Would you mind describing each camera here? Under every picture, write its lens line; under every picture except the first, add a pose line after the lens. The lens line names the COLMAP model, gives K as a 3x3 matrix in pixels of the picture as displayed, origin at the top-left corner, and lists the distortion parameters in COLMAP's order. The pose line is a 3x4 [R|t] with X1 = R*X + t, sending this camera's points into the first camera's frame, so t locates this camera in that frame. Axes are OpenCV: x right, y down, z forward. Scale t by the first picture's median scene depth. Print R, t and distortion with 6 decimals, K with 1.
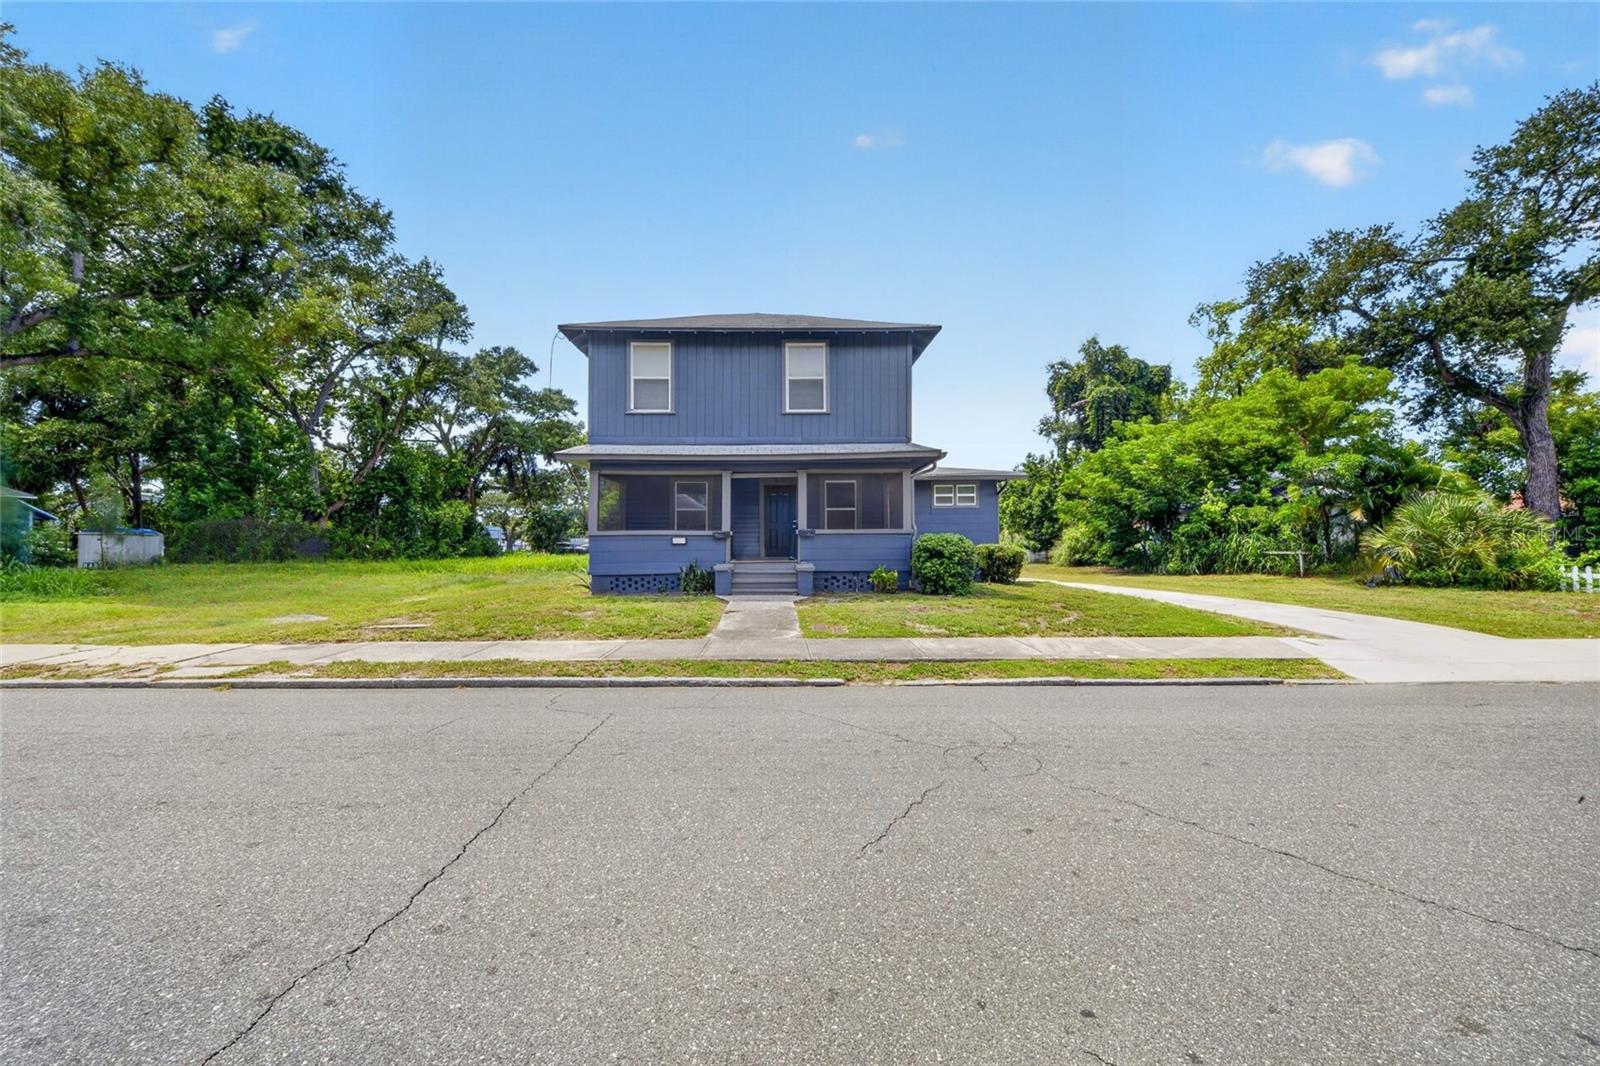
lens RADIAL K [[547.1, 0, 800.0], [0, 547.1, 533.0], [0, 0, 1]] dist [0.000713, -0.004983]
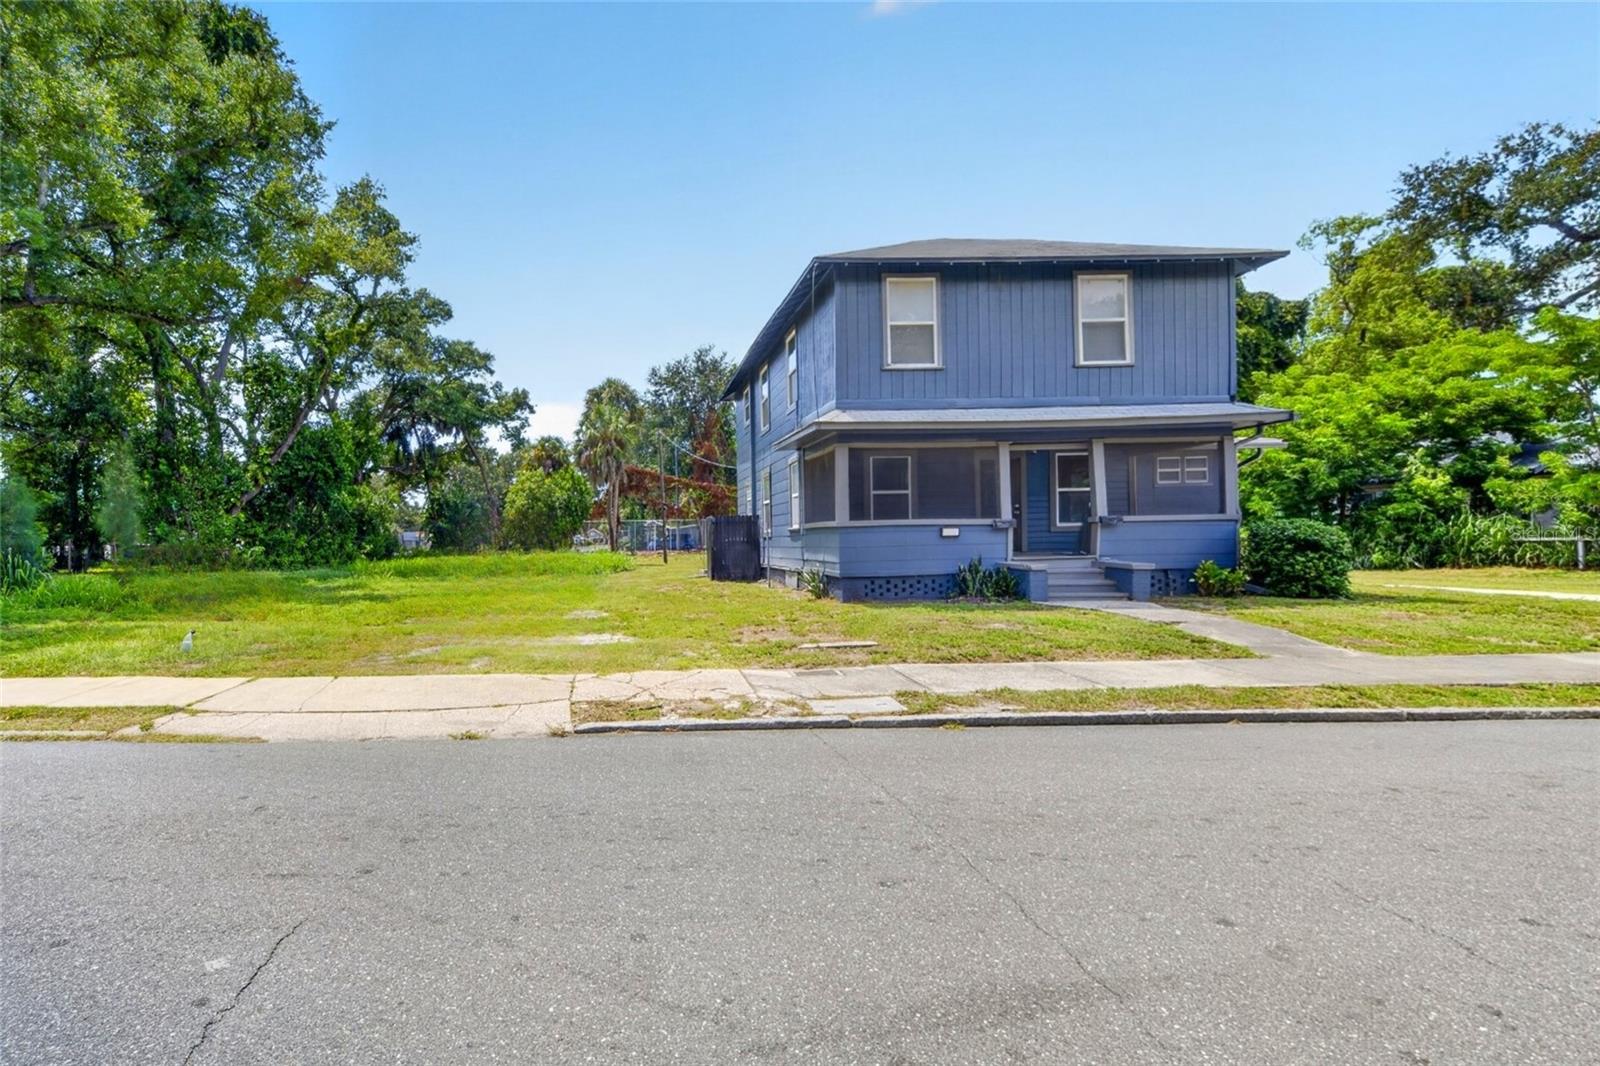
lens RADIAL K [[696.9, 0, 800.0], [0, 696.9, 533.0], [0, 0, 1]] dist [-0.001728, -0.000942]
pose [[0.999919, -0.011320, -0.005877, -0.365253], [0.011417, 0.999796, 0.016691, -0.003095], [0.005687, -0.016757, 0.999843, 0.005471]]
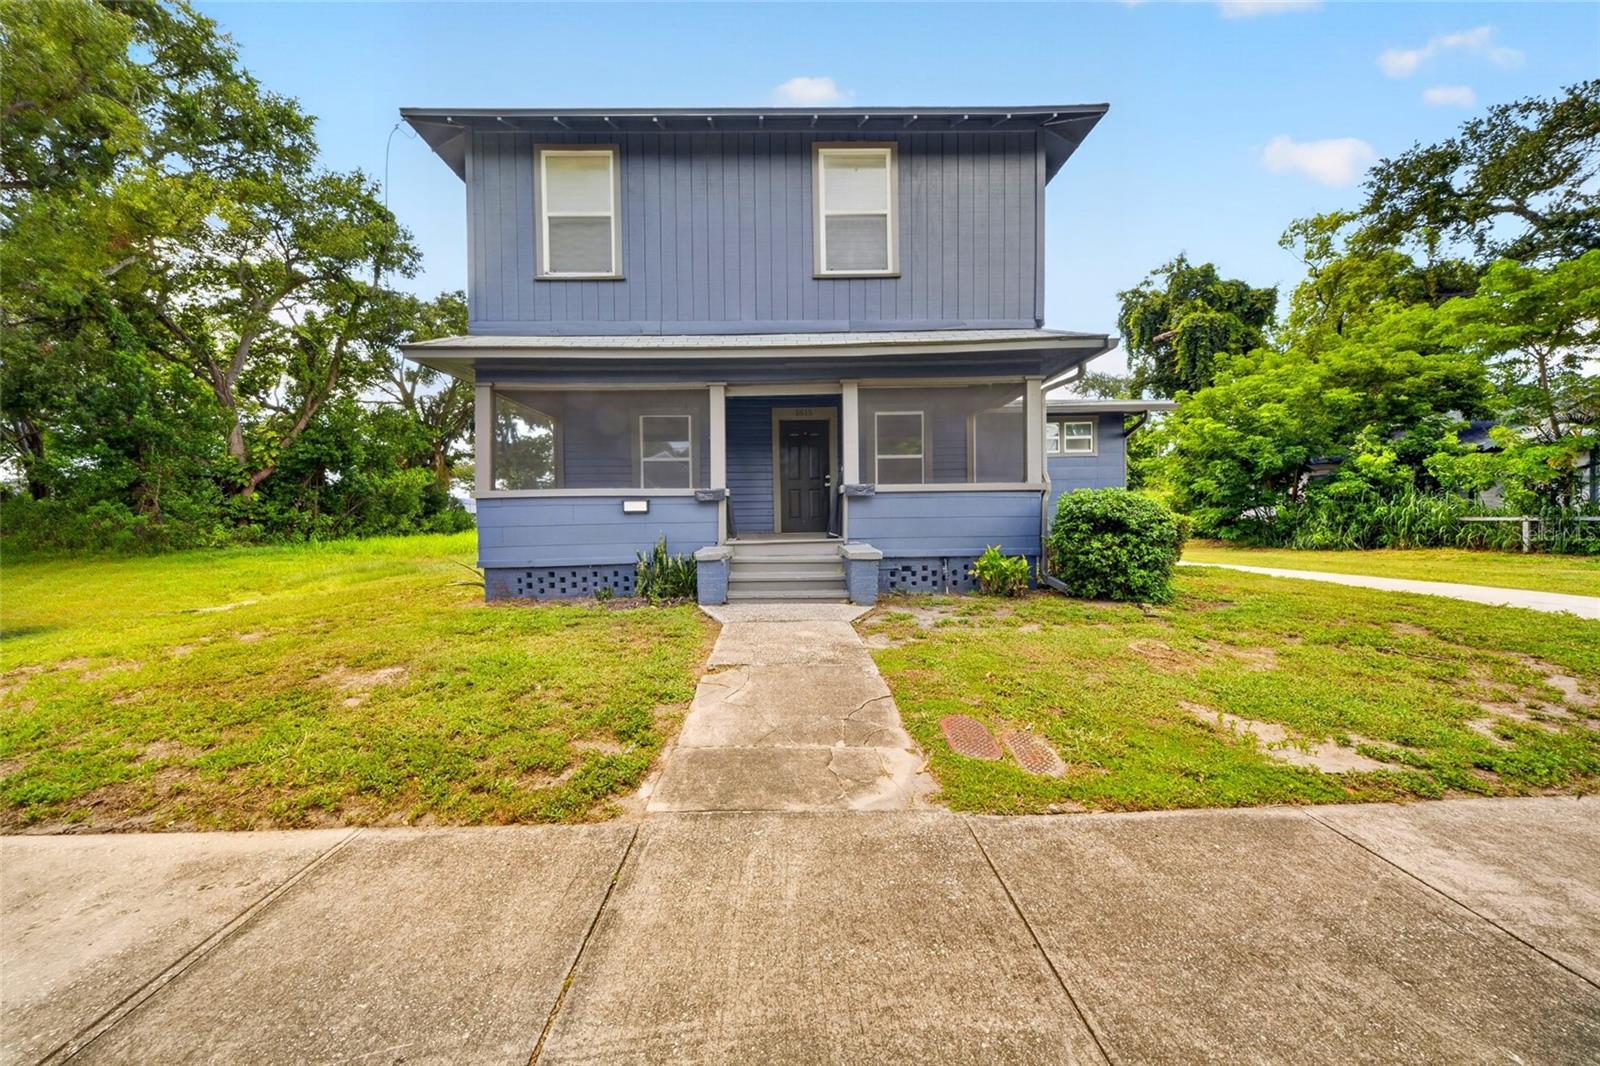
lens RADIAL K [[646.7, 0, 800.0], [0, 646.7, 533.0], [0, 0, 1]] dist [-0.028659, 0.008882]
pose [[0.999677, -0.009151, -0.023722, -0.029814], [0.010279, 0.998801, 0.047867, 0.010097], [0.023255, -0.048095, 0.998572, 0.286257]]
